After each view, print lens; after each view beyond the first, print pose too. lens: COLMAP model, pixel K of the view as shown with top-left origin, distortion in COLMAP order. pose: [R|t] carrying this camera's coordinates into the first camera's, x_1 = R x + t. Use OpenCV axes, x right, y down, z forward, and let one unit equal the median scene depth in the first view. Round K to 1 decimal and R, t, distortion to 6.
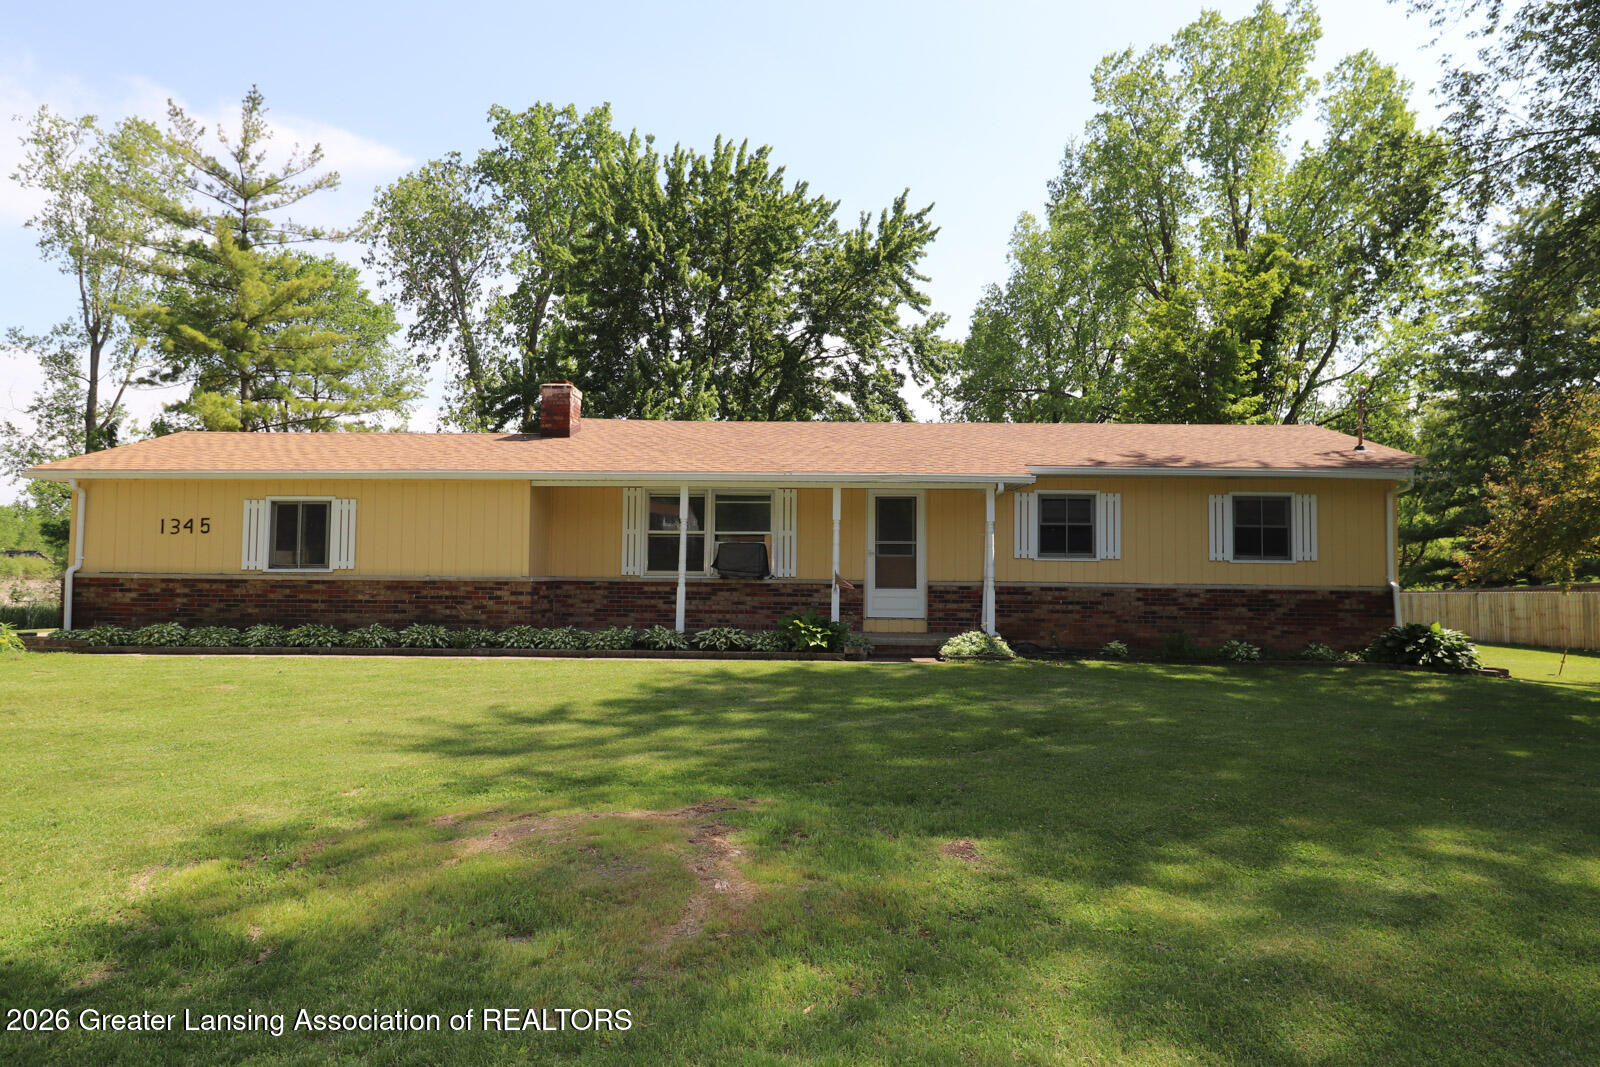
lens RADIAL K [[966.4, 0, 800.0], [0, 966.4, 533.5], [0, 0, 1]] dist [0.004588, 0.000414]
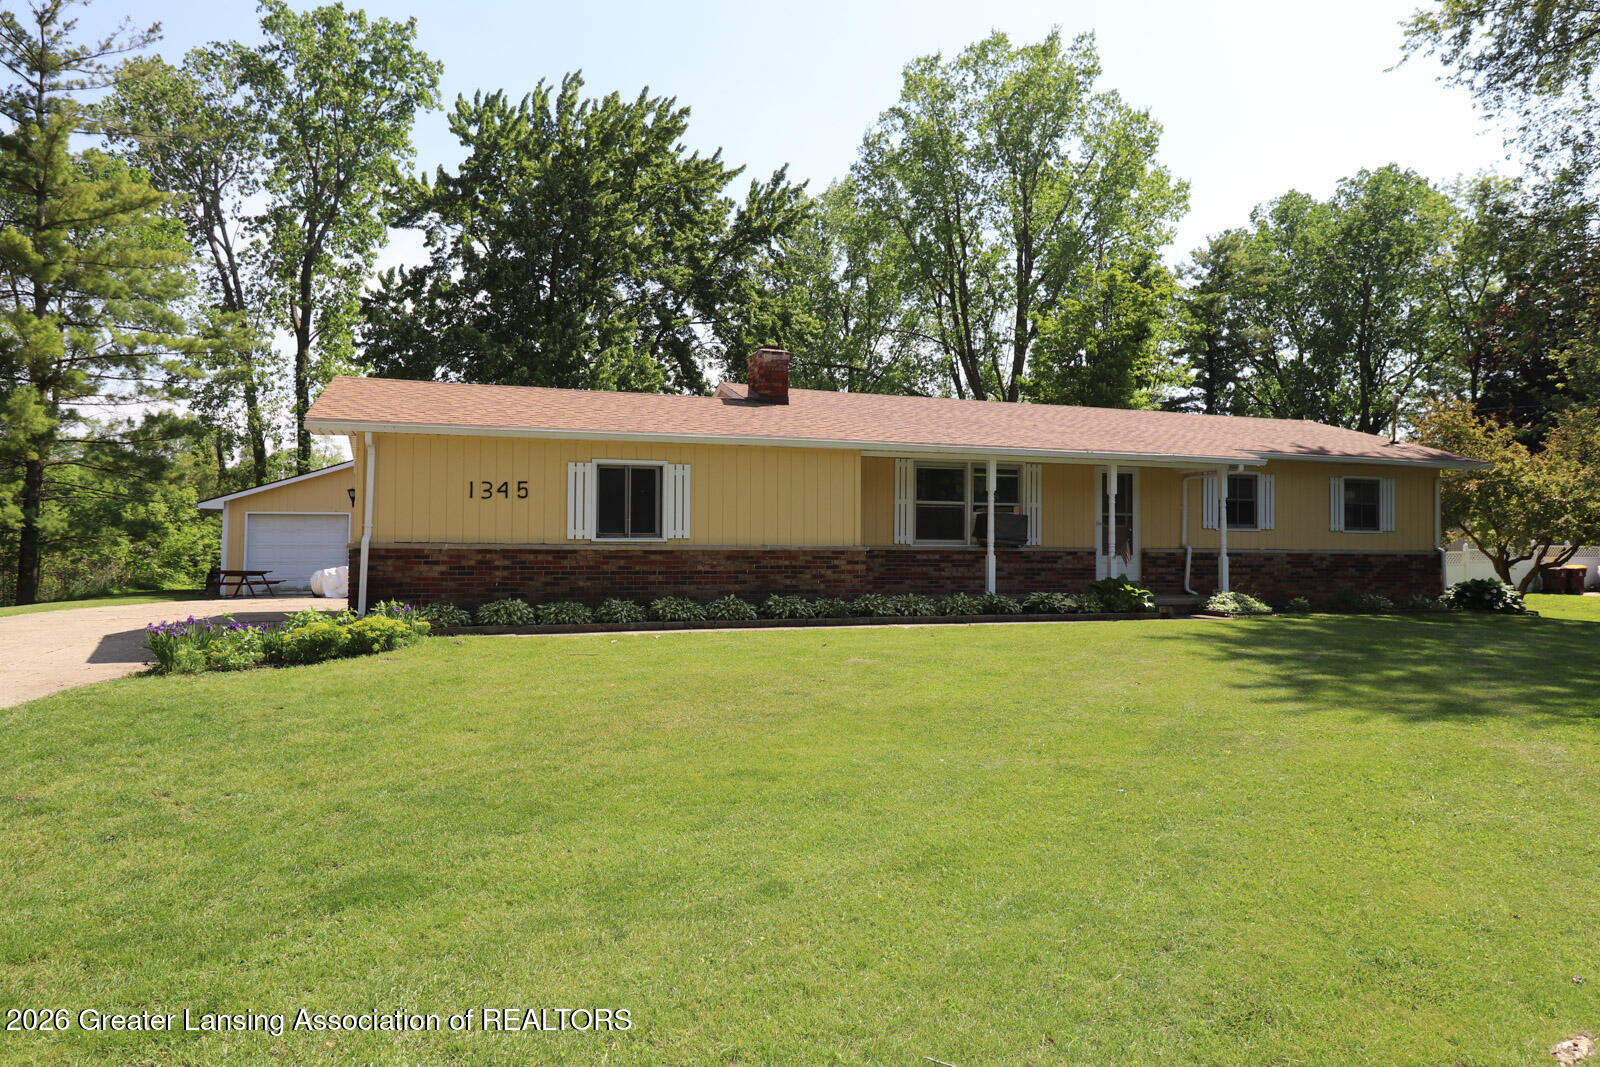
lens RADIAL K [[990.8, 0, 798.6], [0, 990.8, 504.1], [0, 0, 1]] dist [0.009752, -0.001998]
pose [[0.939026, 0.010815, 0.343676, -0.692111], [-0.011722, 0.999931, 0.000562, 0.001499], [-0.343646, -0.004556, 0.939088, 0.050514]]
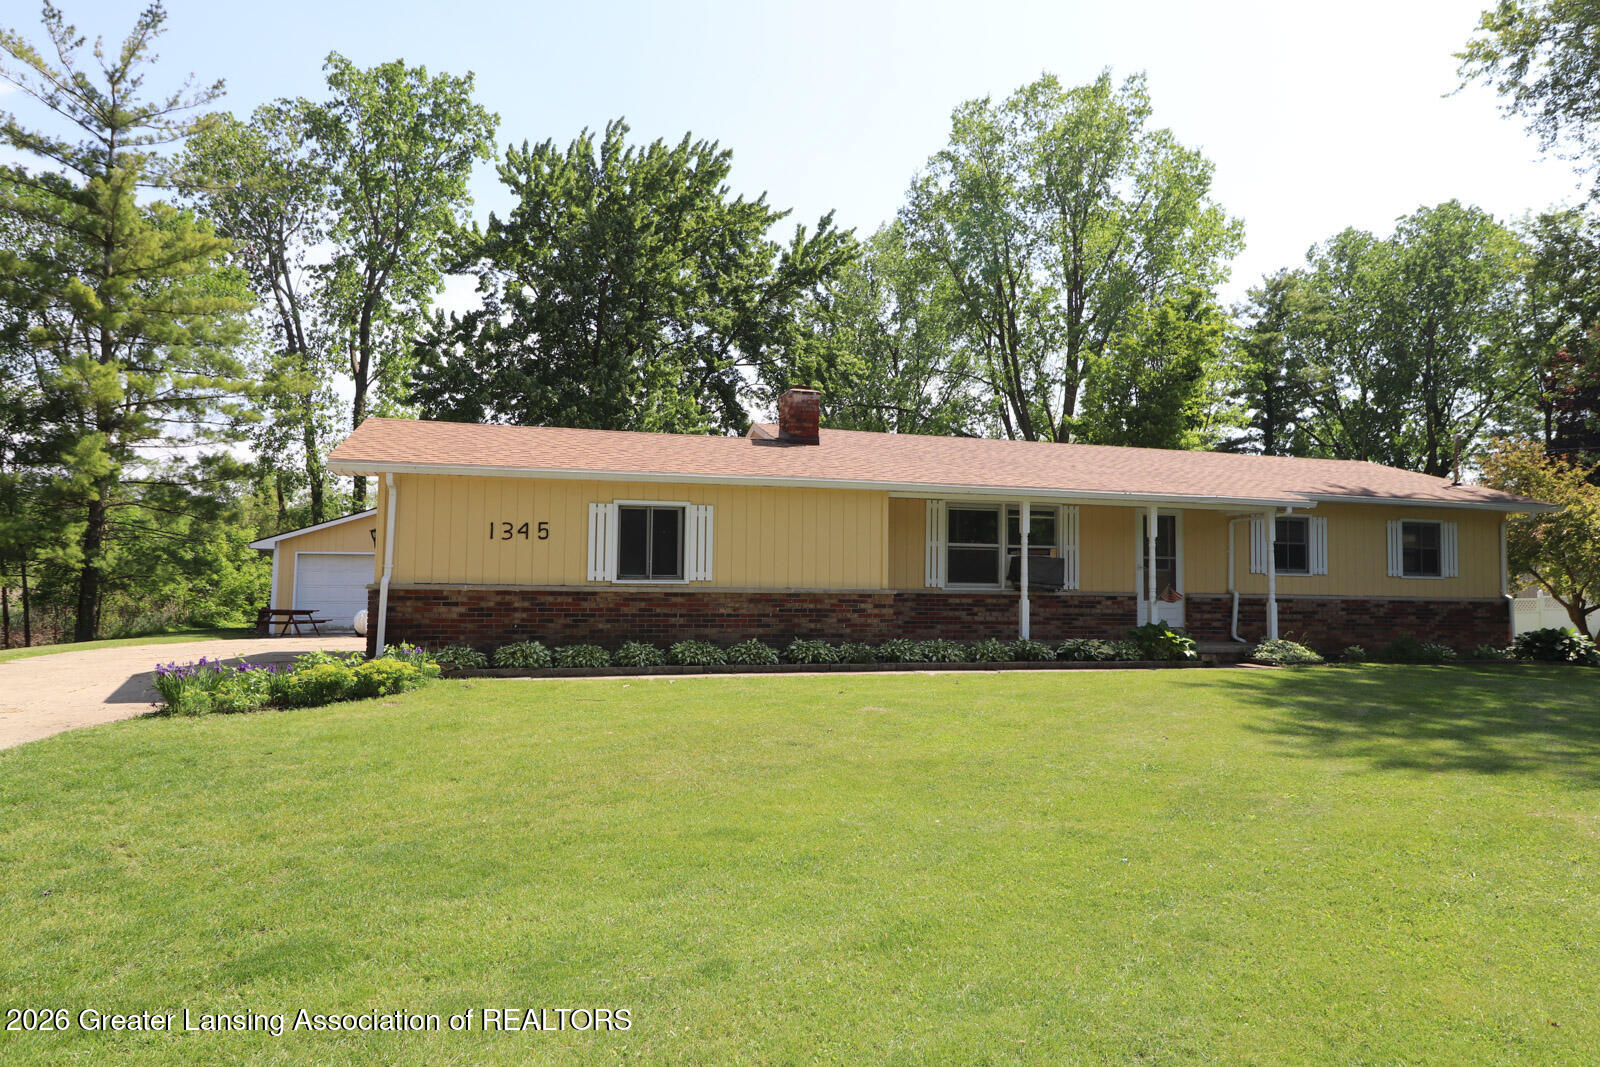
lens RADIAL K [[991.0, 0, 802.0], [0, 991.0, 513.6], [0, 0, 1]] dist [0.008551, -0.001213]
pose [[0.954882, 0.023747, 0.296033, -0.659553], [-0.015222, 0.999401, -0.031072, 0.000687], [-0.296594, 0.025164, 0.954672, 0.061207]]
